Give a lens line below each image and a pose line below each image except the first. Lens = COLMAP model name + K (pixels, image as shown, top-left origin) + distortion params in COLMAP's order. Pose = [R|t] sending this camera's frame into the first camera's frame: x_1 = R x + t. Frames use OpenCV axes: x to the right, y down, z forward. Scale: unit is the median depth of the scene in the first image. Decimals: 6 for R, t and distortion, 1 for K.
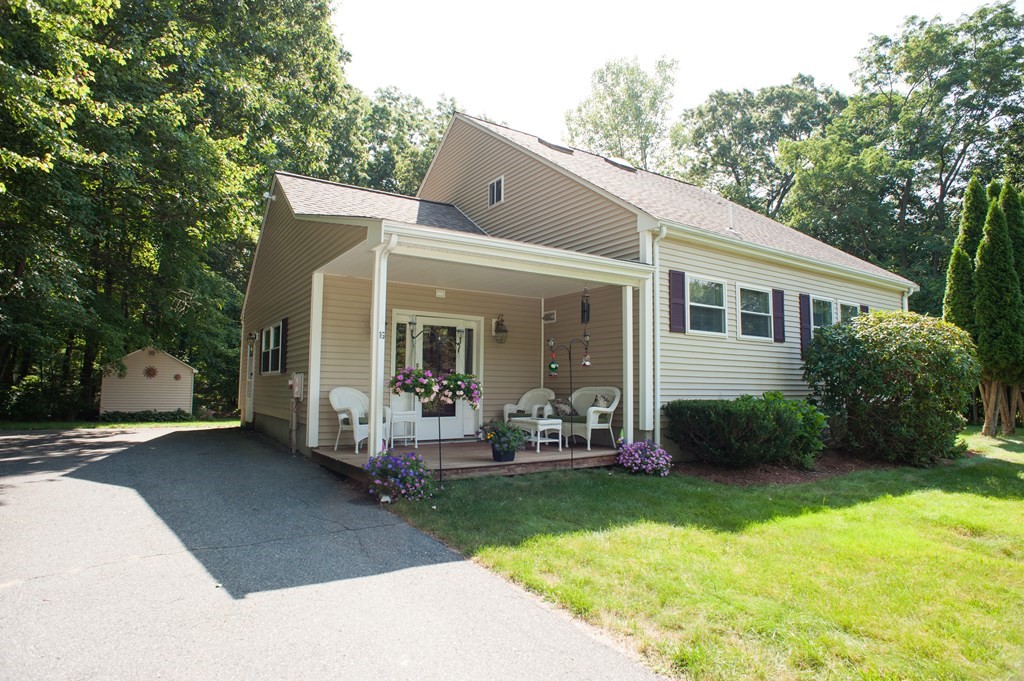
lens RADIAL K [[580.7, 0, 511.3], [0, 580.7, 344.6], [0, 0, 1]] dist [-0.073111, 0.014008]
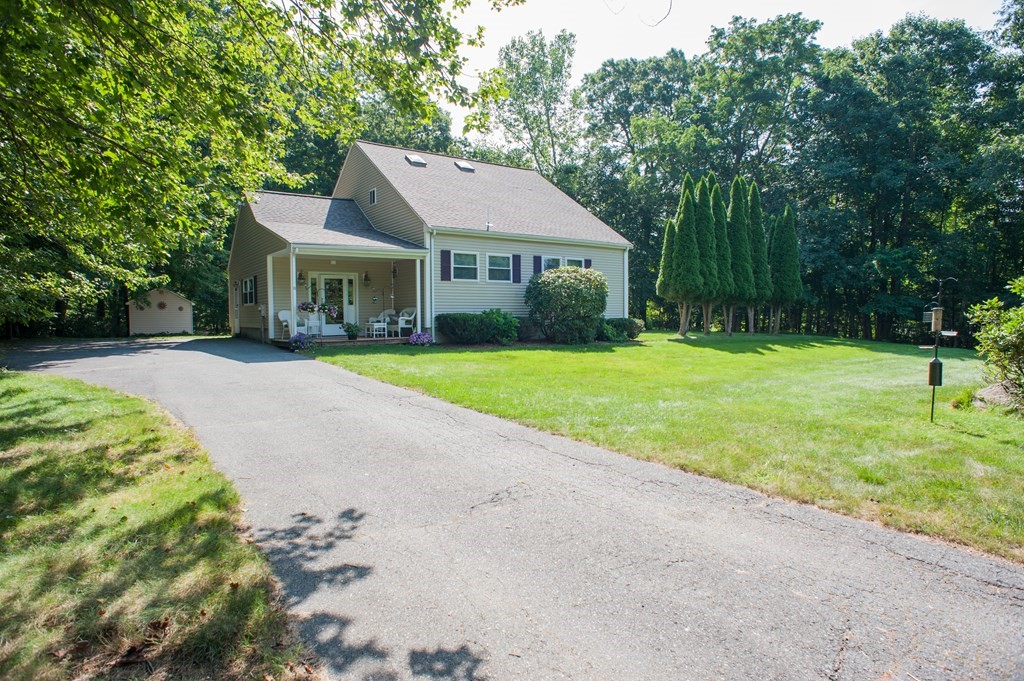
lens RADIAL K [[580.7, 0, 510.2], [0, 580.7, 340.2], [0, 0, 1]] dist [-0.073111, 0.014008]
pose [[0.999077, -0.019965, 0.038040, 0.397728], [0.015210, 0.992485, 0.121421, -0.052846], [-0.040179, -0.120731, 0.991872, -0.996127]]
